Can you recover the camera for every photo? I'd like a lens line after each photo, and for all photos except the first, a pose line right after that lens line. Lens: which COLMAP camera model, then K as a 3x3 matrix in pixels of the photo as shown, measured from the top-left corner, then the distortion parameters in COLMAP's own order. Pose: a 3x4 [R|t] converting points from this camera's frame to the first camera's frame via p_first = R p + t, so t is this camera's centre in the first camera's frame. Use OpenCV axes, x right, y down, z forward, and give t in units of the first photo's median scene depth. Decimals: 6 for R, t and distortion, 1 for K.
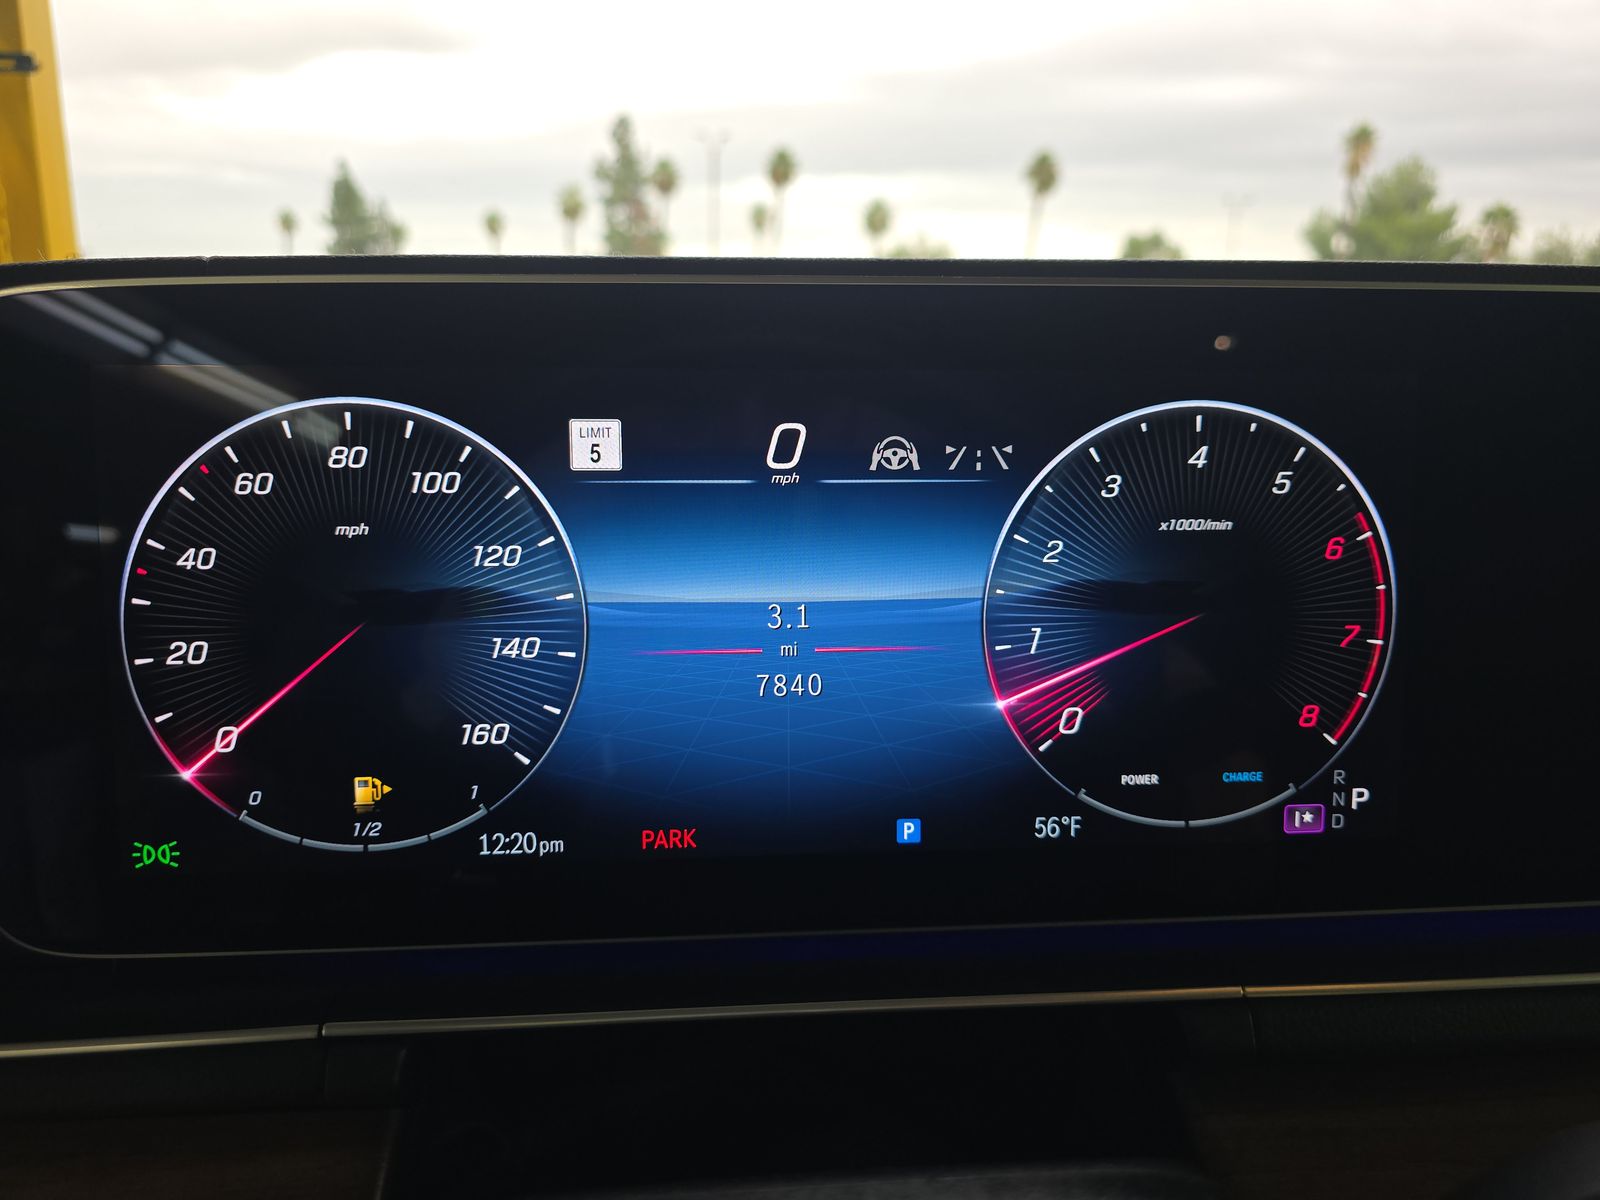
lens RADIAL K [[1092.8, 0, 817.2], [0, 1092.8, 595.4], [0, 0, 1]] dist [0.028407, -0.018989]
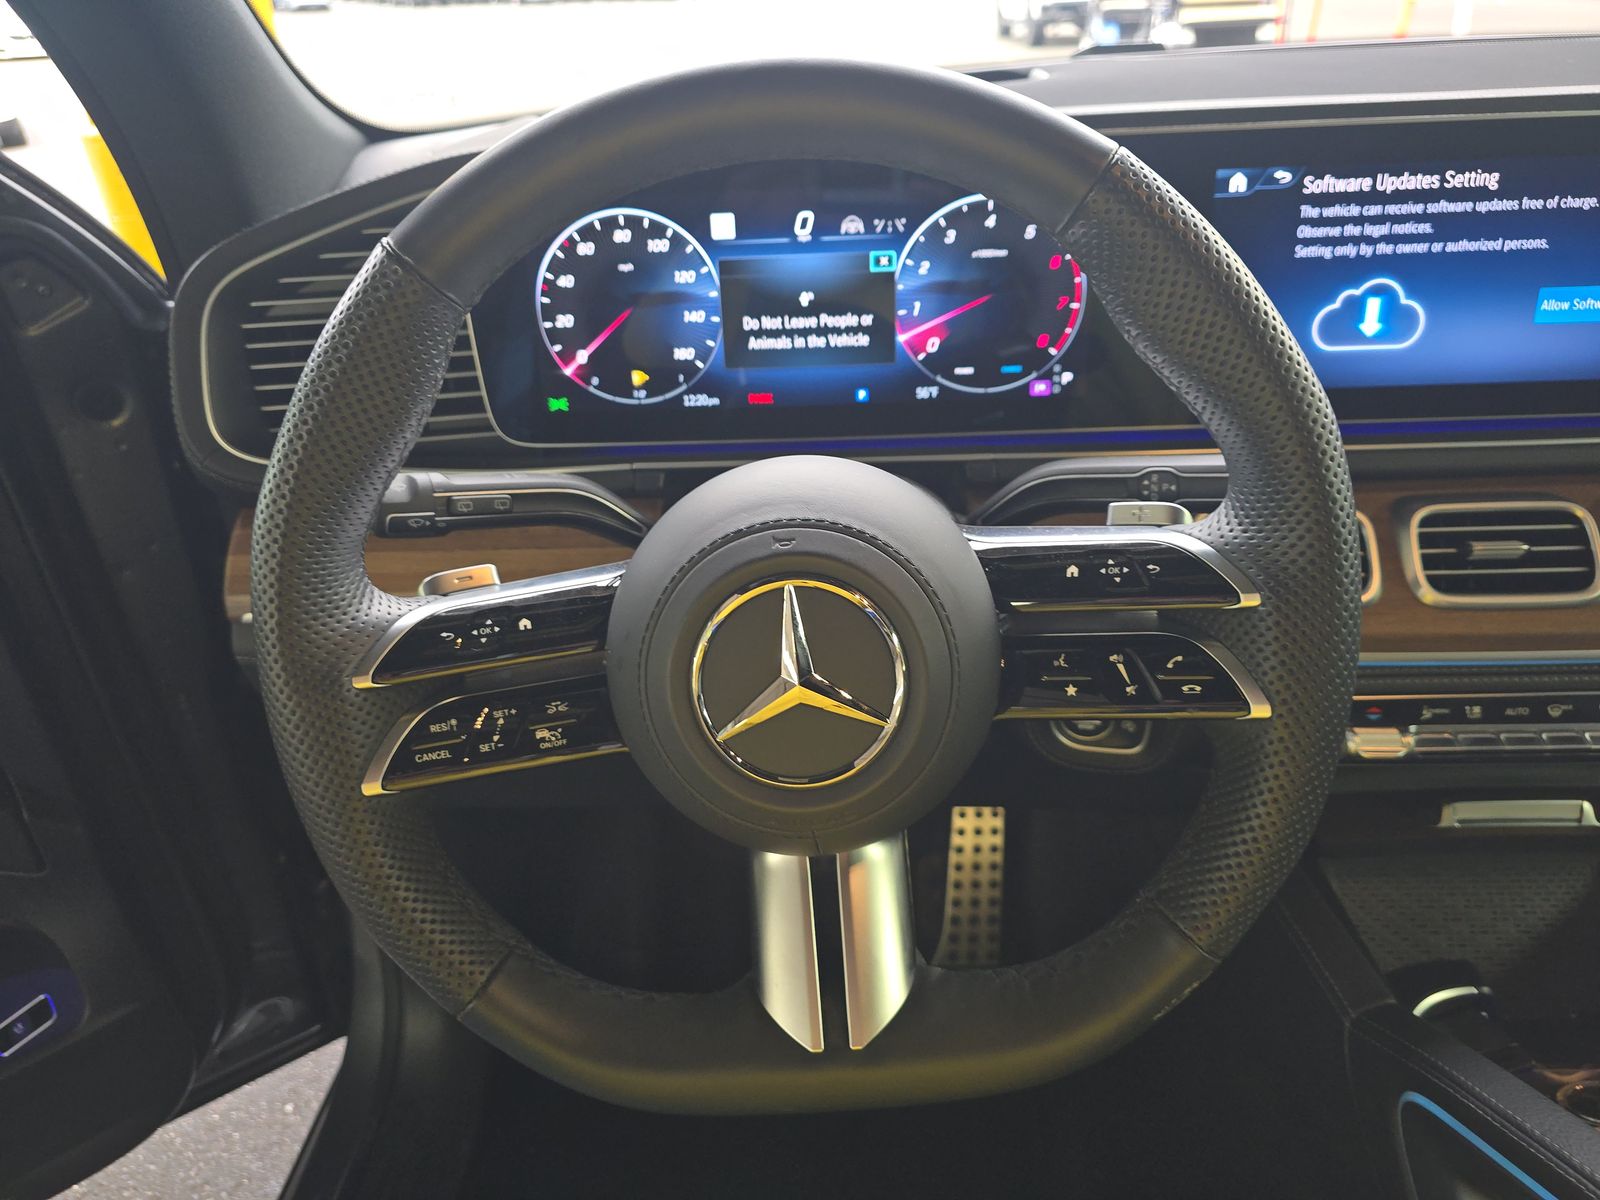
lens RADIAL K [[1092.8, 0, 810.5], [0, 1092.8, 588.6], [0, 0, 1]] dist [0.028407, -0.018989]
pose [[0.993243, 0.007758, -0.115797, 0.254575], [0.024804, 0.960520, 0.277102, -0.037391], [0.113375, -0.278102, 0.953837, -1.393768]]
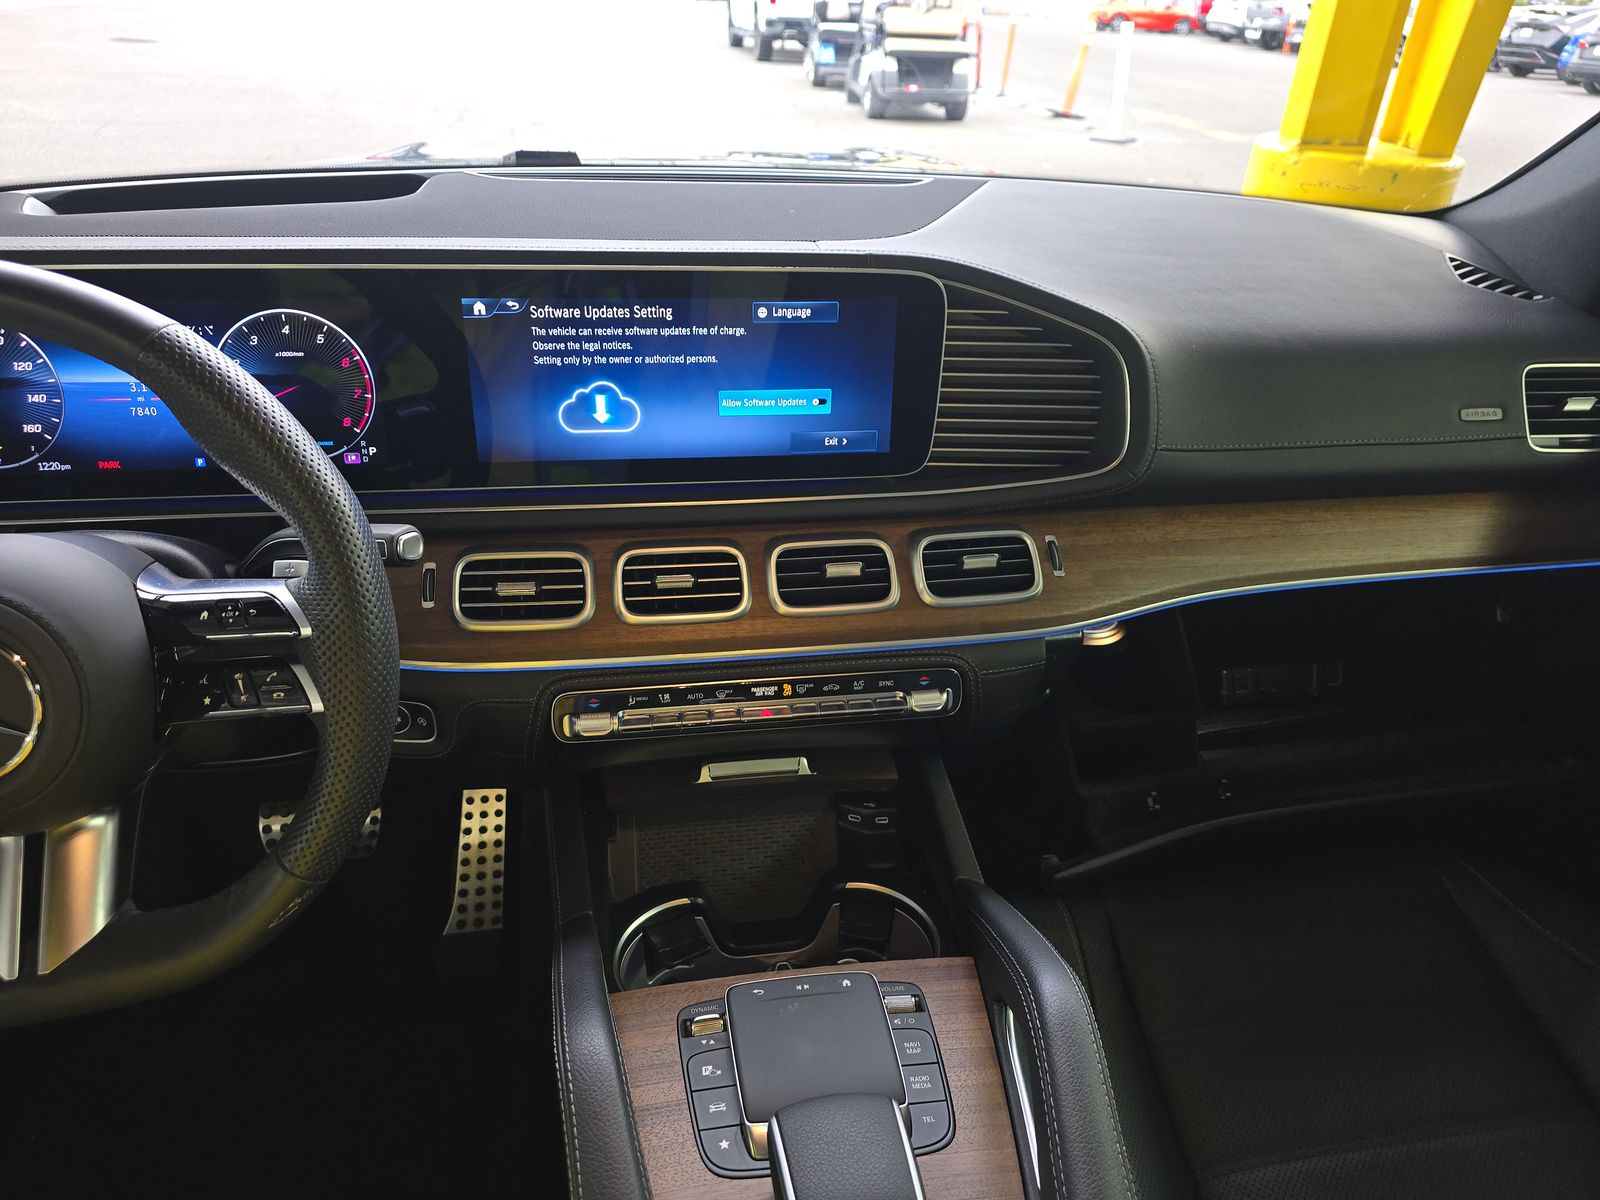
lens RADIAL K [[1092.8, 0, 806.4], [0, 1092.8, 607.8], [0, 0, 1]] dist [0.028407, -0.018989]
pose [[0.996744, -0.014065, 0.079398, 1.481706], [-0.010207, 0.954738, 0.297272, -0.305119], [-0.079986, -0.297114, 0.951486, -2.056128]]
